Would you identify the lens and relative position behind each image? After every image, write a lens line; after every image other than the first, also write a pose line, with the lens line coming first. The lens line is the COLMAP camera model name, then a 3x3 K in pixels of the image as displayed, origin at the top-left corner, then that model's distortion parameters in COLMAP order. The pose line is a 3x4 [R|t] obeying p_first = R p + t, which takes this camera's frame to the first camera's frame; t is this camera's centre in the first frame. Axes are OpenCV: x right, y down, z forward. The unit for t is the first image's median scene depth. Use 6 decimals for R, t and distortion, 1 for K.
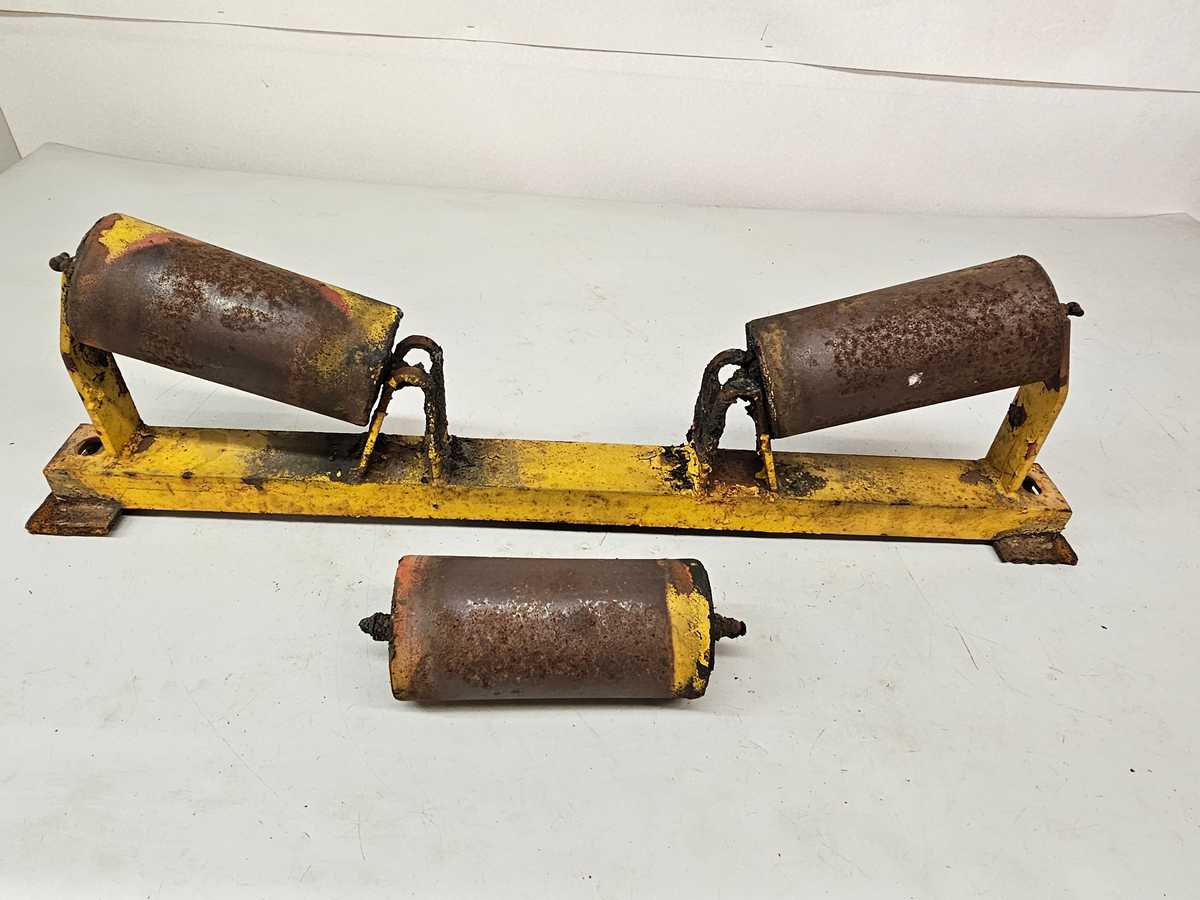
lens RADIAL K [[747.8, 0, 600.0], [0, 747.8, 450.0], [0, 0, 1]] dist [-0.038537, 0.032062]
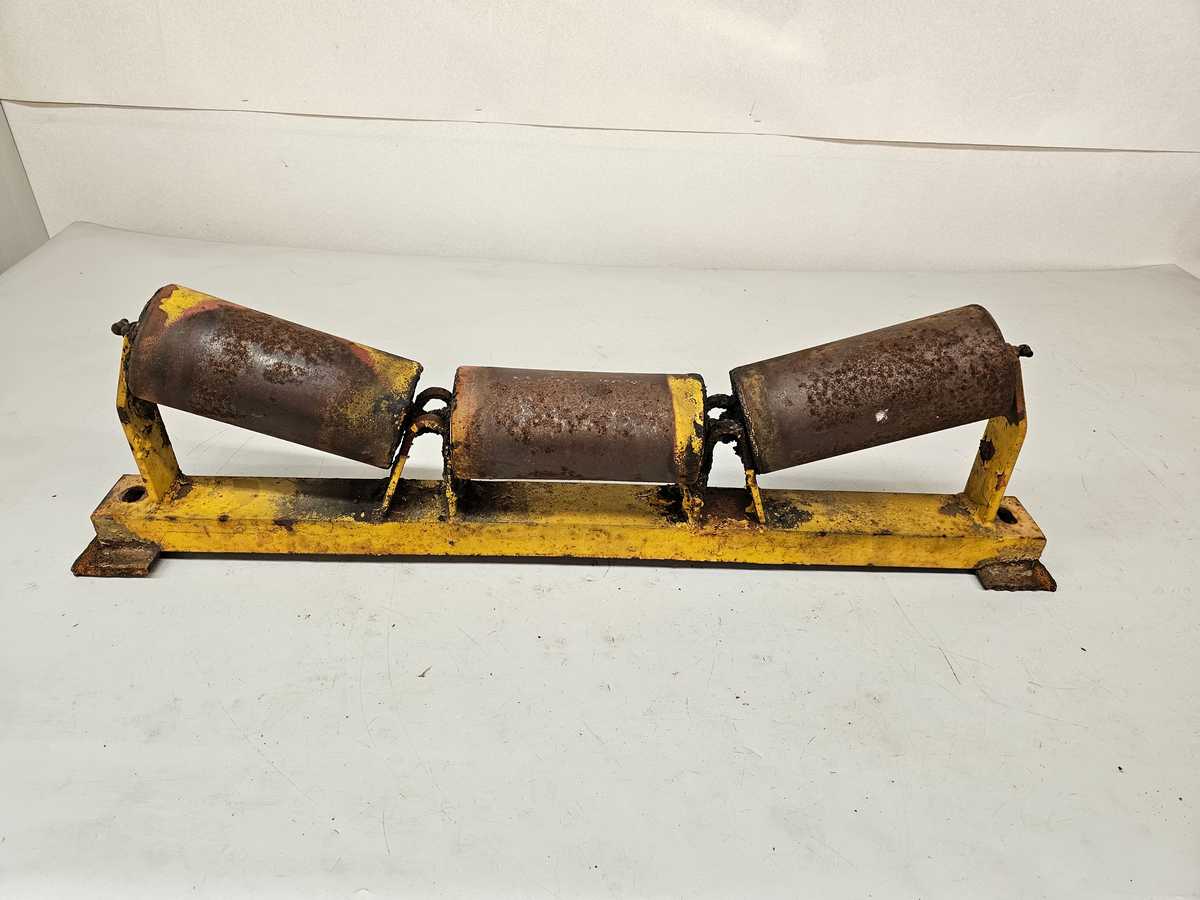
lens RADIAL K [[792.3, 0, 610.9], [0, 792.3, 449.2], [0, 0, 1]] dist [-0.000180, -0.001890]
pose [[0.999779, -0.019034, -0.008932, 0.025707], [0.018094, 0.995258, -0.095570, 0.055783], [0.010709, 0.095388, 0.995383, -0.166316]]
